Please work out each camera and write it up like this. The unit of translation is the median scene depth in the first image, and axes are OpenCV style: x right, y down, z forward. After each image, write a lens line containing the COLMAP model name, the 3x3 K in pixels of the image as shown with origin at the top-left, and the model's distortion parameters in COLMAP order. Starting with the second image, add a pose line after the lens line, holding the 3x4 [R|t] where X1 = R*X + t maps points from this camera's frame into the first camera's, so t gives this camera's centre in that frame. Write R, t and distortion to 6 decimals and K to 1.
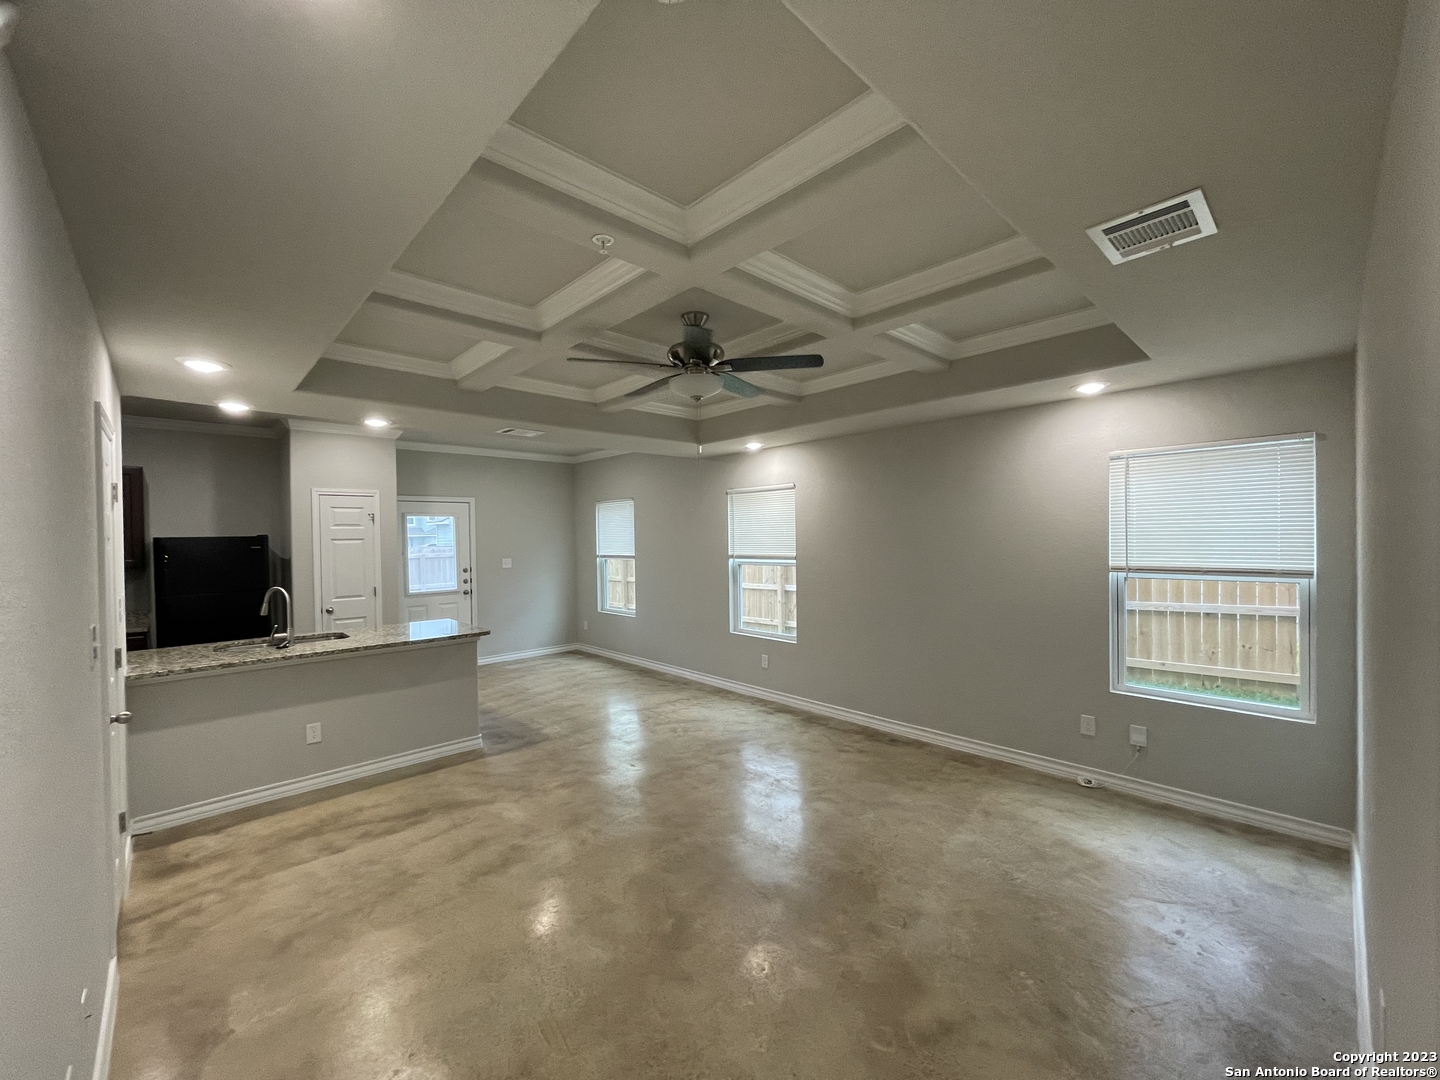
lens RADIAL K [[577.5, 0, 698.5], [0, 577.5, 543.7], [0, 0, 1]] dist [-0.000578, -0.000360]
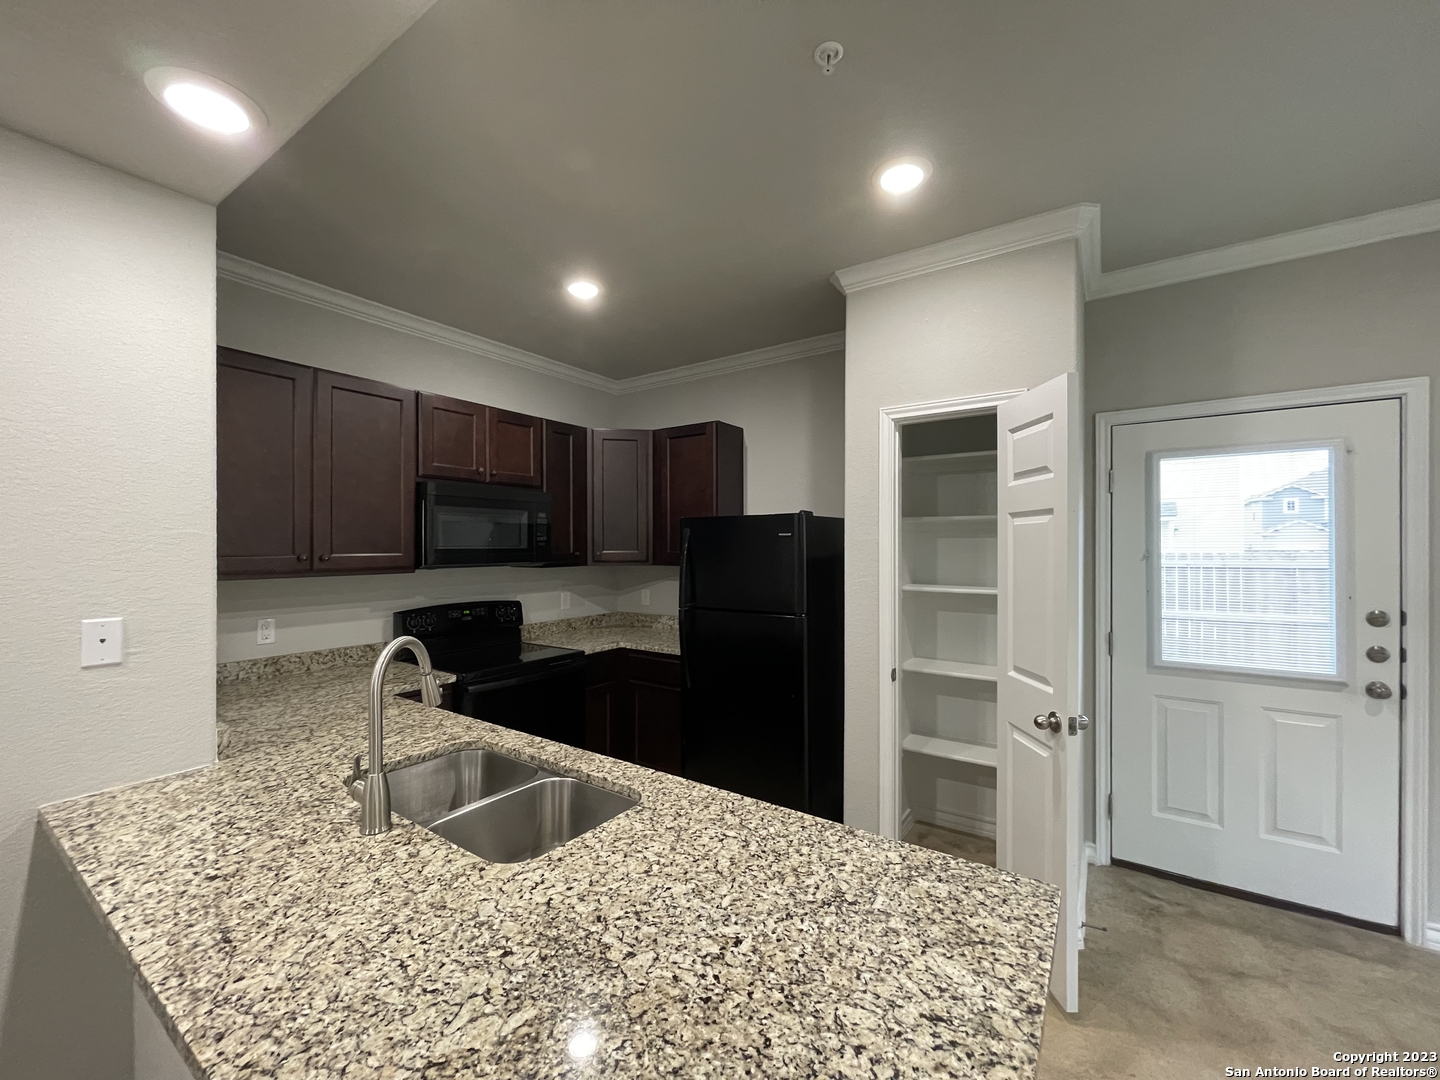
lens RADIAL K [[577.5, 0, 698.5], [0, 577.5, 543.7], [0, 0, 1]] dist [-0.000578, -0.000360]
pose [[0.233859, 0.011708, -0.972200, -0.319542], [-0.015197, 0.999849, 0.008386, 0.013716], [0.972152, 0.012814, 0.234002, 0.975913]]
